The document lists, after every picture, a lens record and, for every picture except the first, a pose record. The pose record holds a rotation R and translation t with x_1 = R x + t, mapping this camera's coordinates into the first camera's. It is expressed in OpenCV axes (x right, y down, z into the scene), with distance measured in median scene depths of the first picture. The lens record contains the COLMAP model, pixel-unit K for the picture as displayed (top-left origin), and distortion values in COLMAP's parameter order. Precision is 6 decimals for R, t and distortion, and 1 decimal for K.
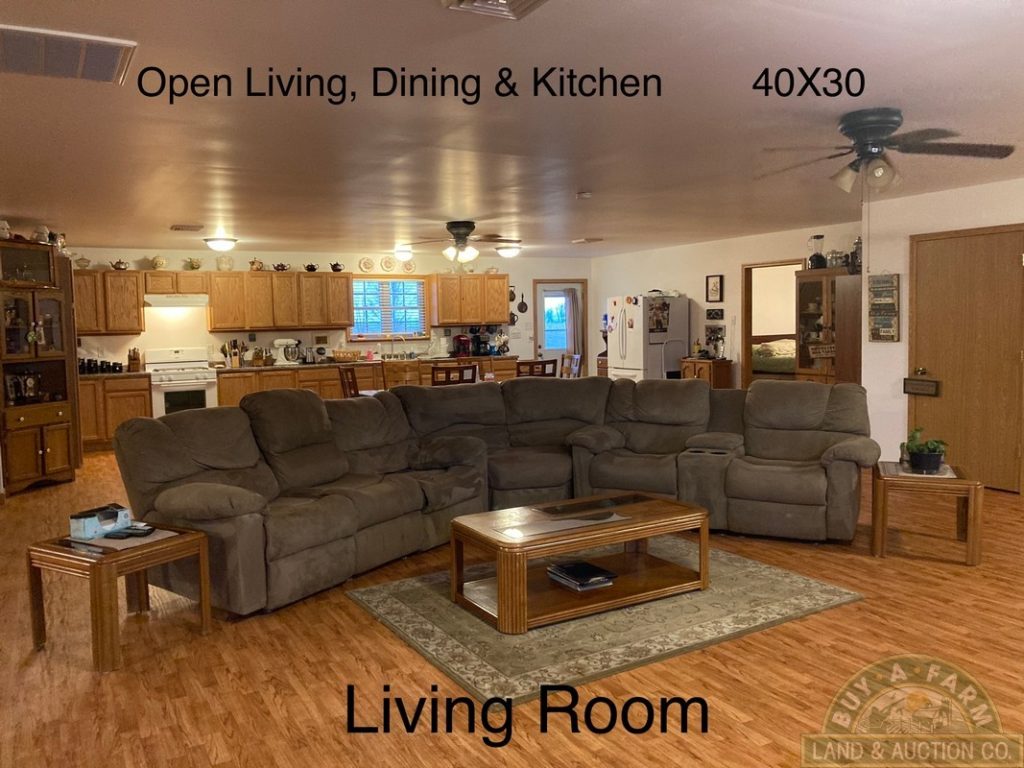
lens RADIAL K [[831.3, 0, 512.0], [0, 831.3, 384.0], [0, 0, 1]] dist [0.000350, -0.004423]
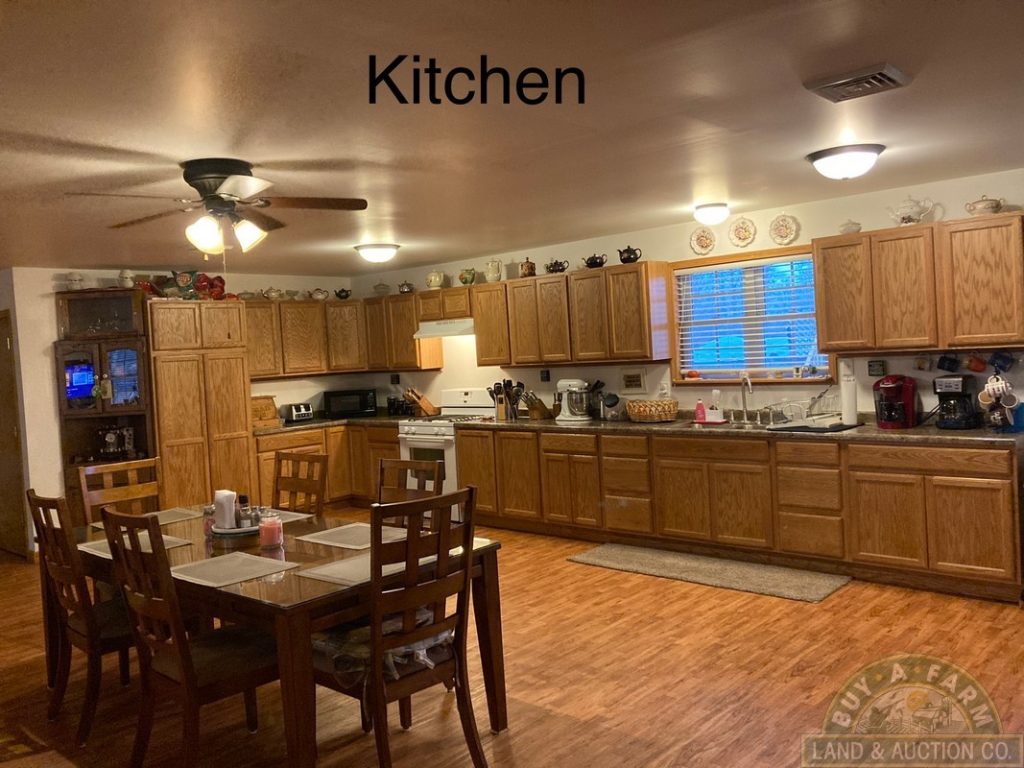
lens RADIAL K [[826.8, 0, 502.5], [0, 826.8, 380.6], [0, 0, 1]] dist [0.015088, -0.000030]
pose [[0.311239, 0.038392, -0.949556, 0.296958], [-0.022475, 0.999202, 0.033033, -0.070226], [0.950066, 0.011060, 0.311853, 0.728520]]
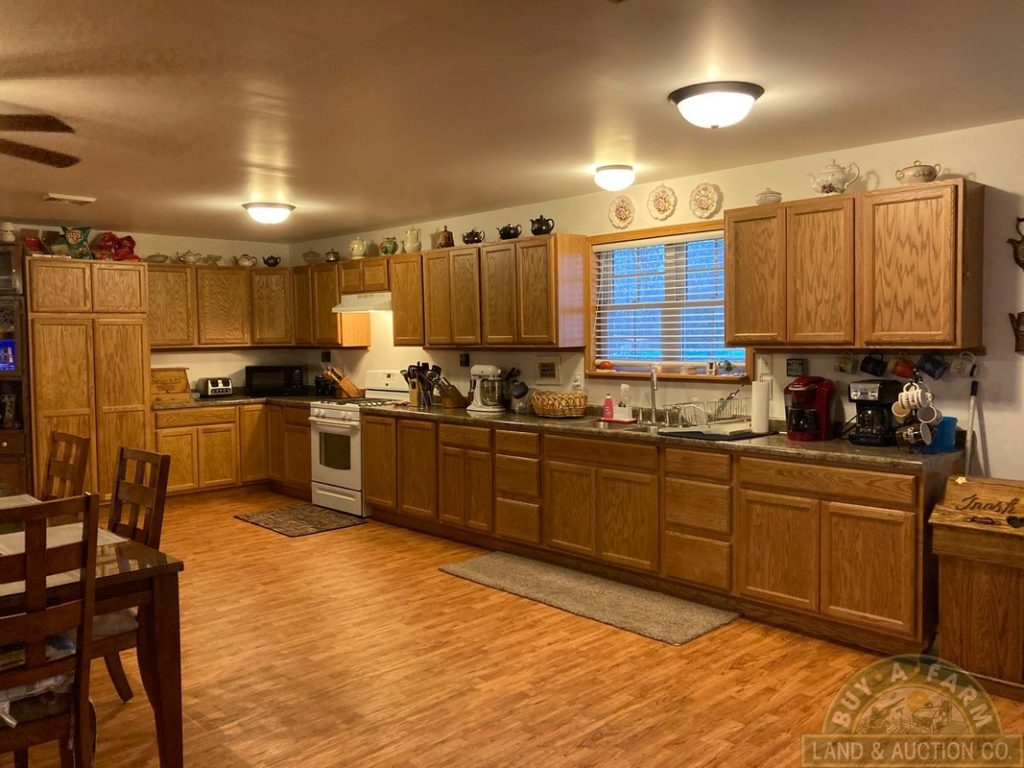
lens RADIAL K [[826.4, 0, 512.0], [0, 826.4, 384.0], [0, 0, 1]] dist [0.015725, -0.004050]
pose [[0.251889, 0.073166, -0.964986, 0.263977], [-0.068034, 0.996010, 0.057759, -0.072289], [0.965362, 0.051103, 0.255861, 0.845363]]
